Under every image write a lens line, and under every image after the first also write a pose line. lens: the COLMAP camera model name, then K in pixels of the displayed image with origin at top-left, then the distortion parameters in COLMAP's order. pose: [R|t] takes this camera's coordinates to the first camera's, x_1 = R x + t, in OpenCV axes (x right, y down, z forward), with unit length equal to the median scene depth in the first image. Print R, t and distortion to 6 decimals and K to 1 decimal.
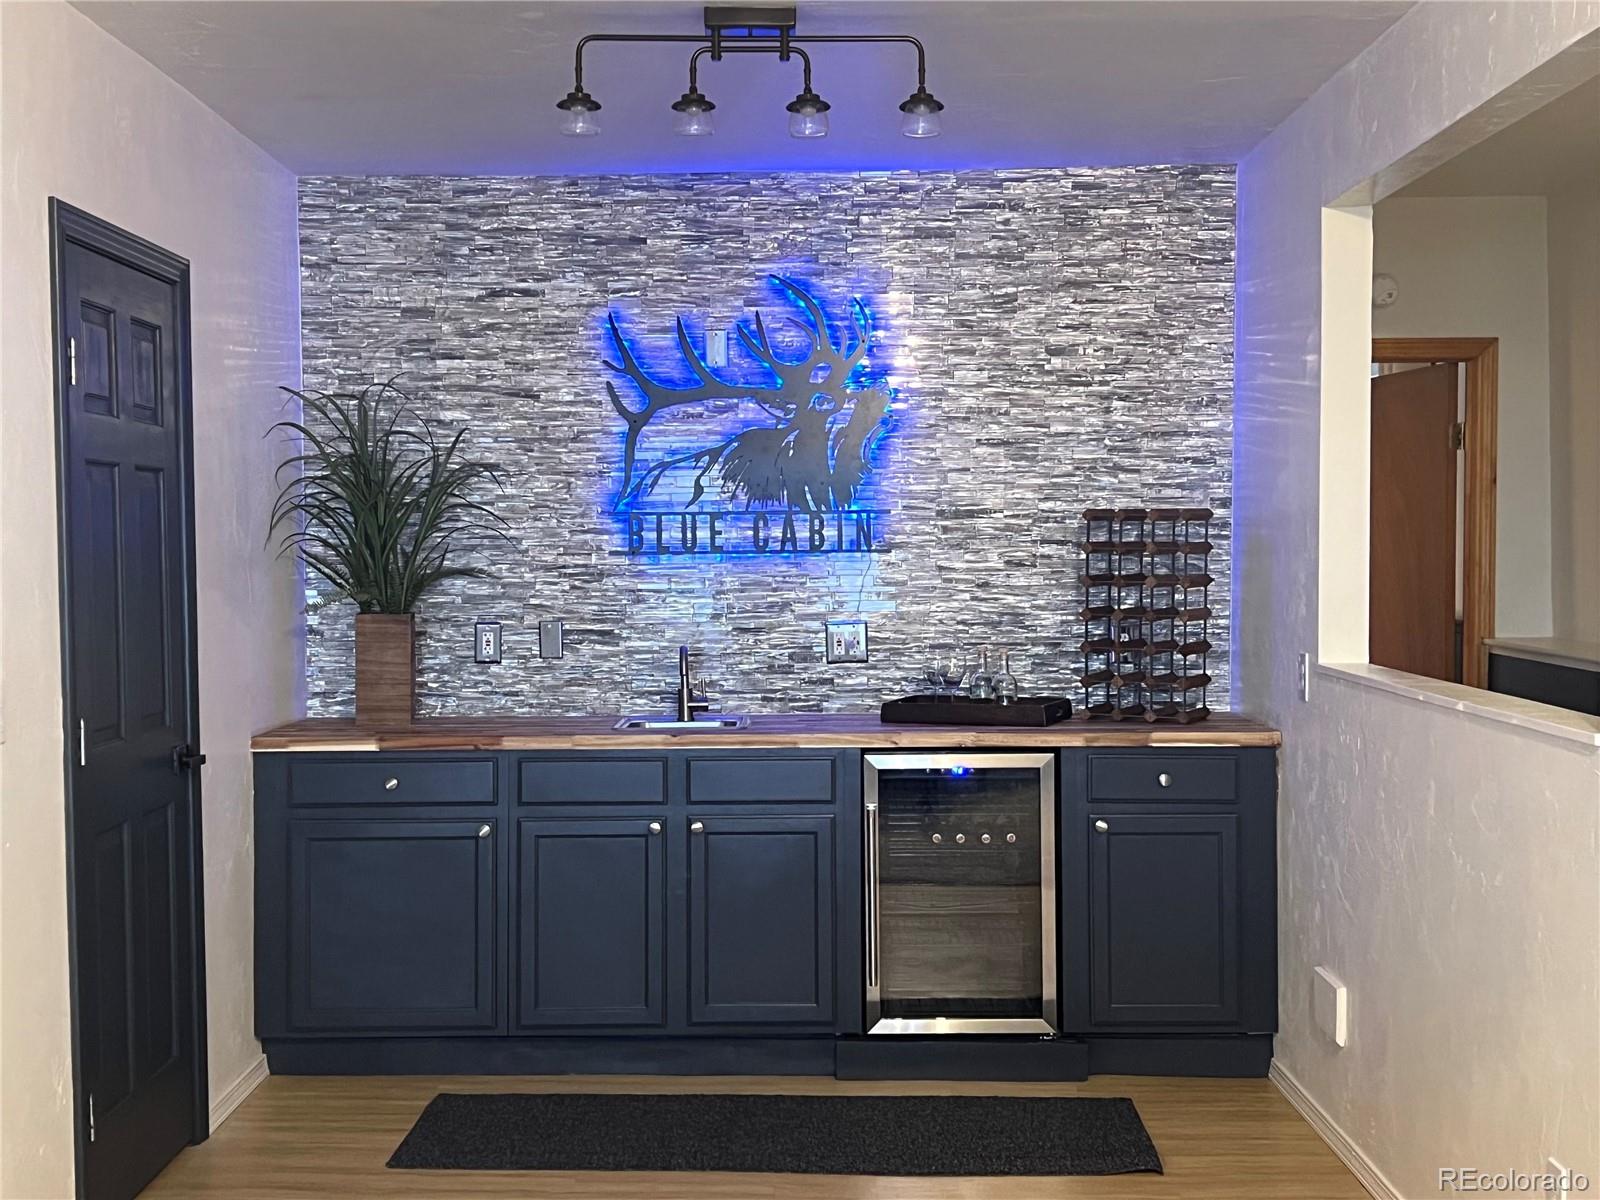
lens RADIAL K [[2038.0, 0, 800.0], [0, 2038.0, 600.0], [0, 0, 1]] dist [0.233134, -1.009473]
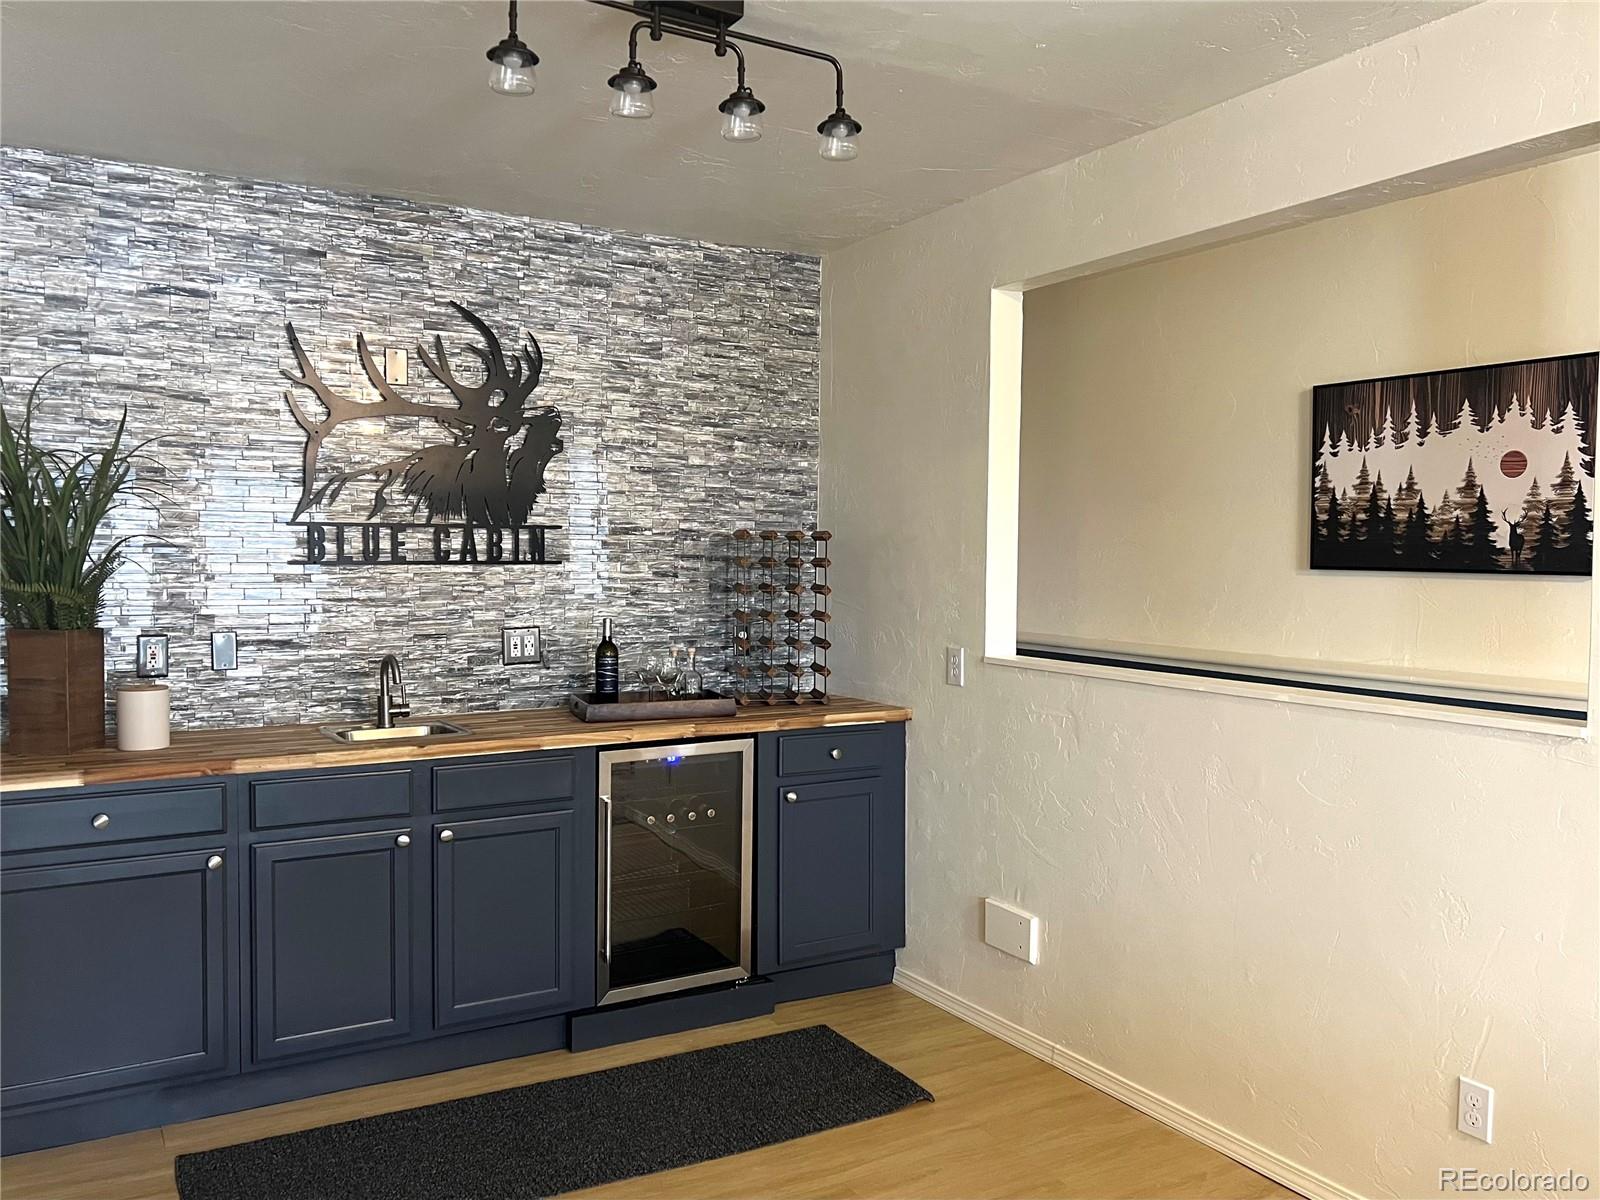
lens RADIAL K [[1282.9, 0, 799.5], [0, 1282.9, 615.3], [0, 0, 1]] dist [0.057664, -0.075223]
pose [[0.856402, -0.014231, 0.516113, -0.206858], [0.004478, 0.999787, 0.020137, -0.008893], [-0.516290, -0.014934, 0.856284, 0.329560]]
